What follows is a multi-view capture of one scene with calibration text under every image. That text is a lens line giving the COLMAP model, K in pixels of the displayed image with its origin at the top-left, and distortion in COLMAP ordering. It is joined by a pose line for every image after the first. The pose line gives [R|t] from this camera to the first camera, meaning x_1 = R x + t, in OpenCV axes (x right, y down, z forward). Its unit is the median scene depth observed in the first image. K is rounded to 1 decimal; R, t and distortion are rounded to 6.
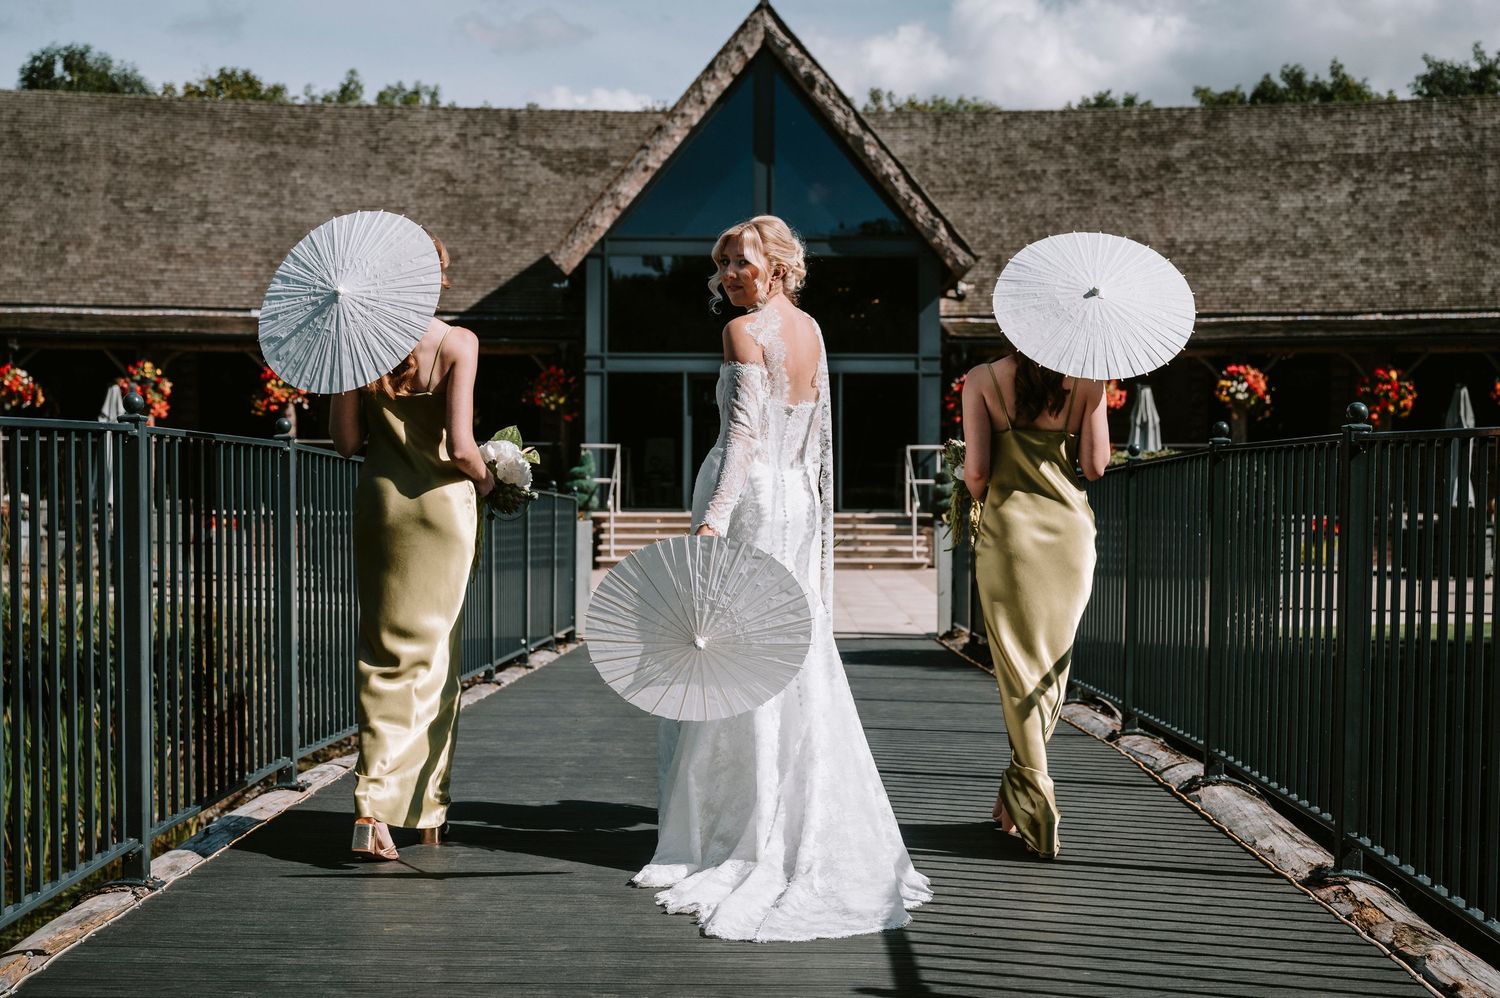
lens RADIAL K [[2109.0, 0, 747.2], [0, 2109.0, 500.5], [0, 0, 1]] dist [0.013496, 0.000000]
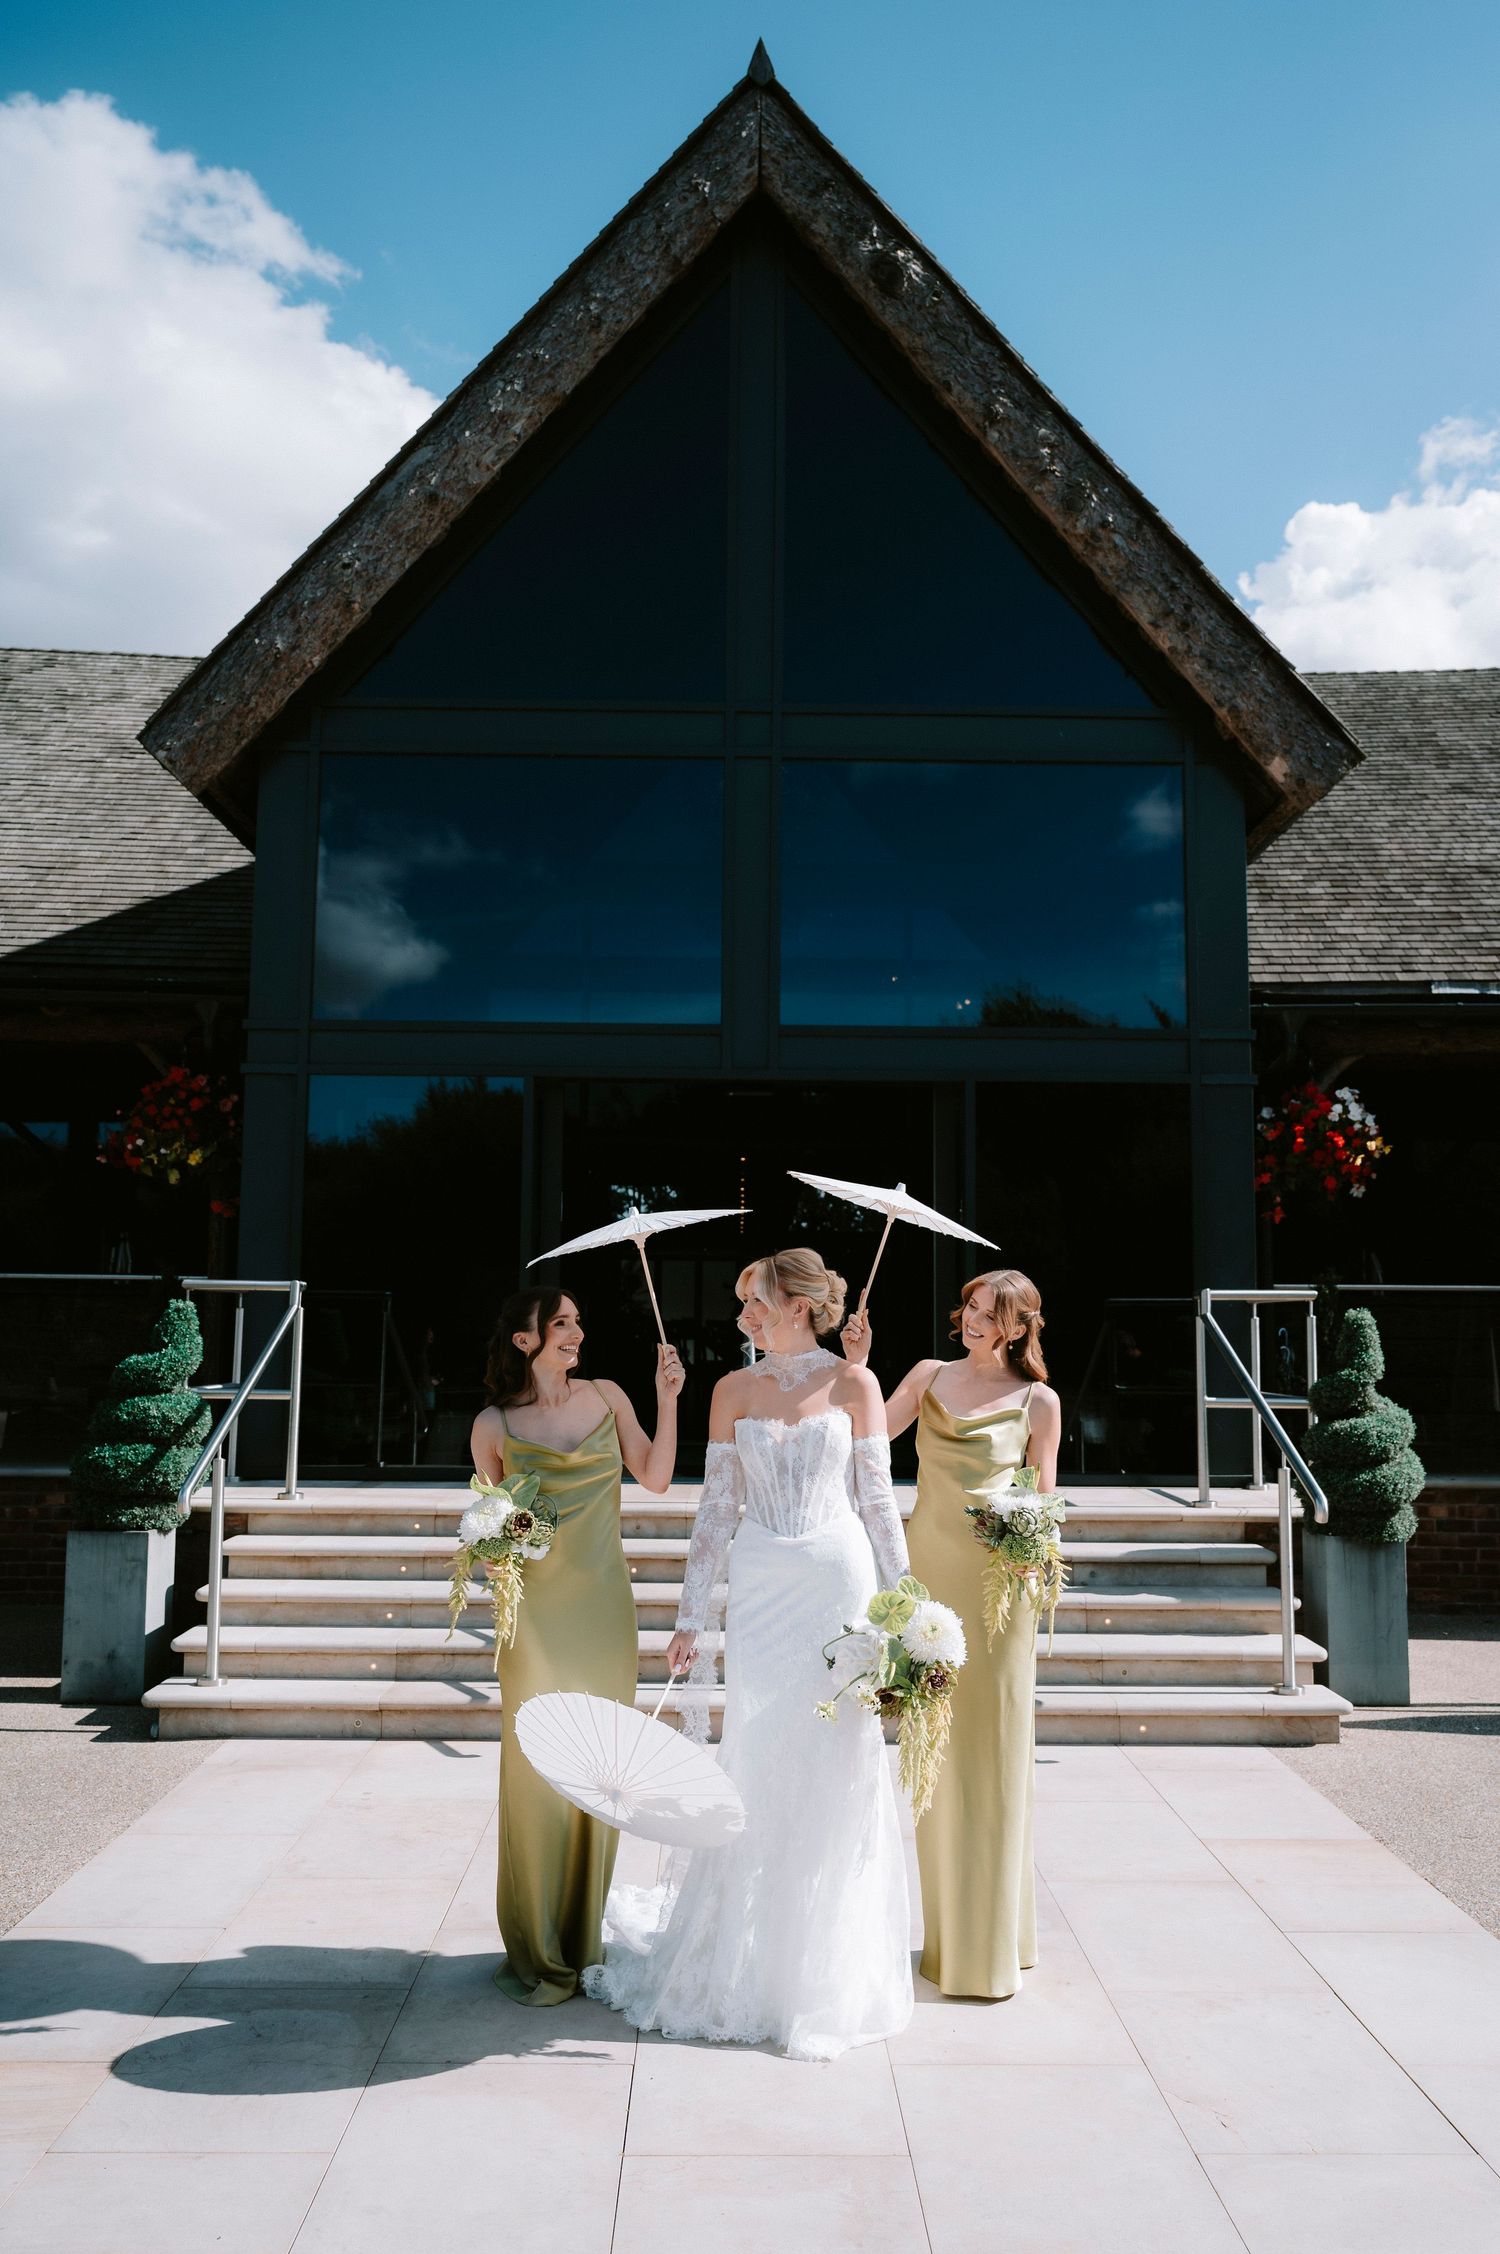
lens RADIAL K [[1795.9, 0, 747.7], [0, 1795.9, 1127.5], [0, 0, 1]] dist [-0.005857, 0.001744]
pose [[0.999852, 0.006867, 0.015759, 0.002468], [-0.004981, 0.993150, -0.116739, -0.017596], [-0.016453, 0.116643, 0.993038, 0.710419]]
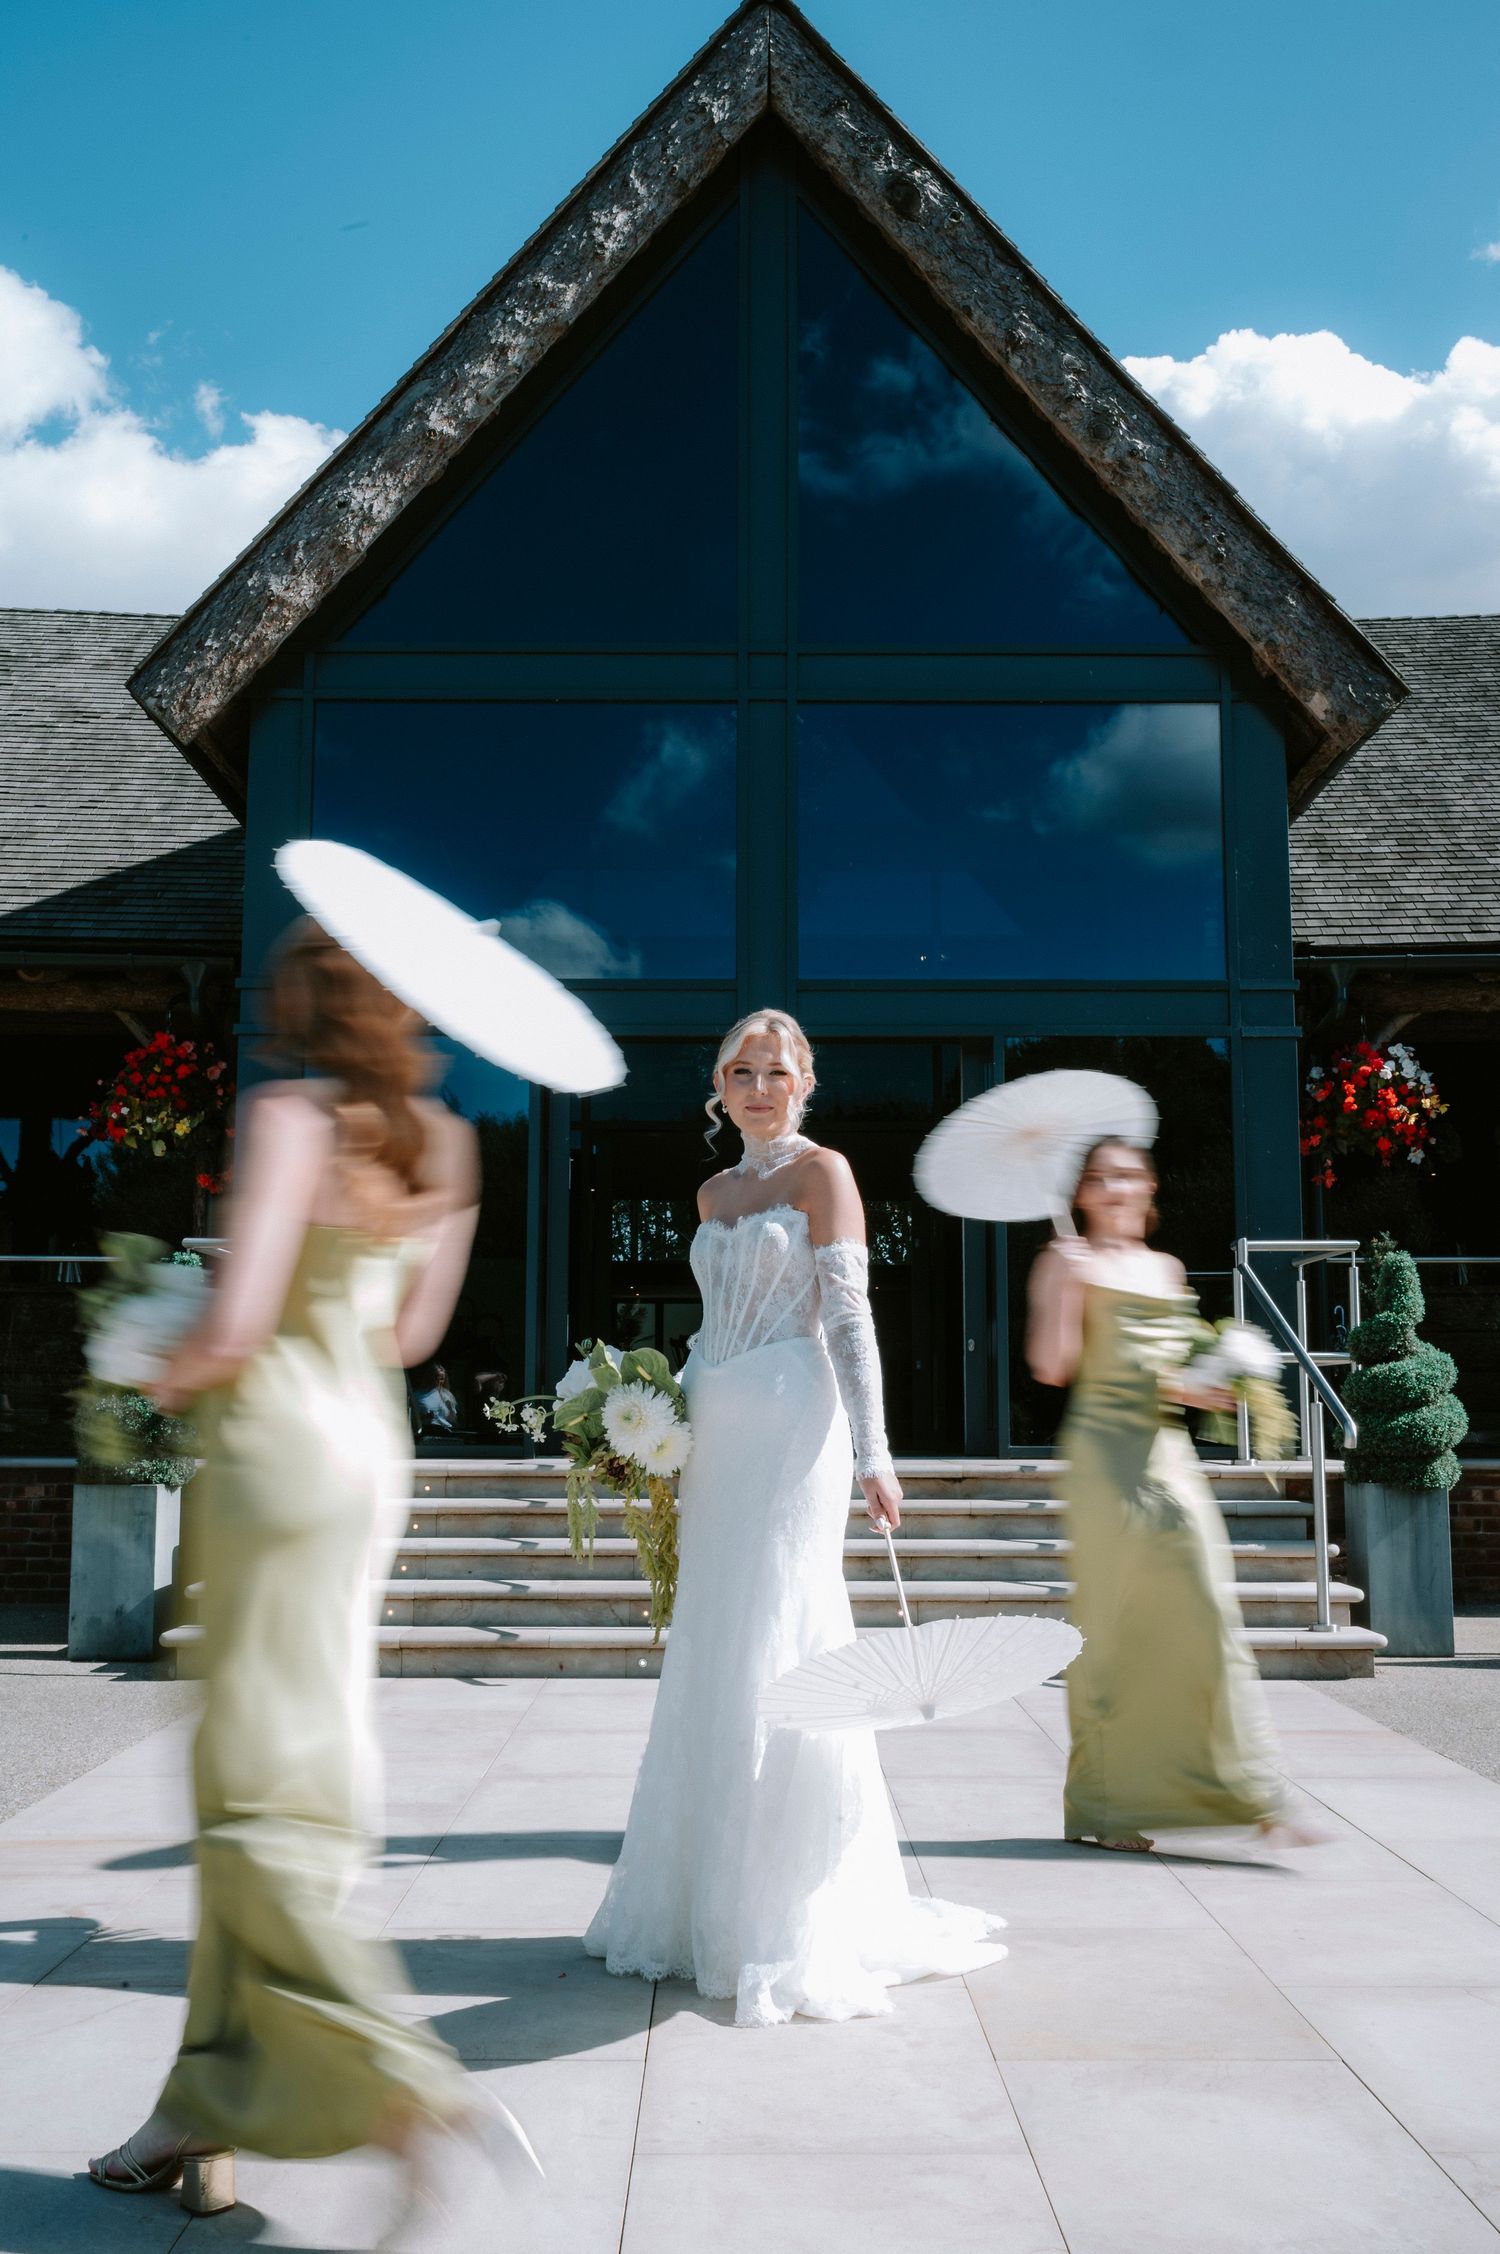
lens RADIAL K [[2127.3, 0, 737.2], [0, 2127.3, 1133.0], [0, 0, 1]] dist [0.003408, 0.000000]
pose [[0.999985, -0.000966, 0.005423, 0.000907], [0.001706, 0.990420, -0.138075, 0.001573], [-0.005237, 0.138082, 0.990407, 0.673874]]
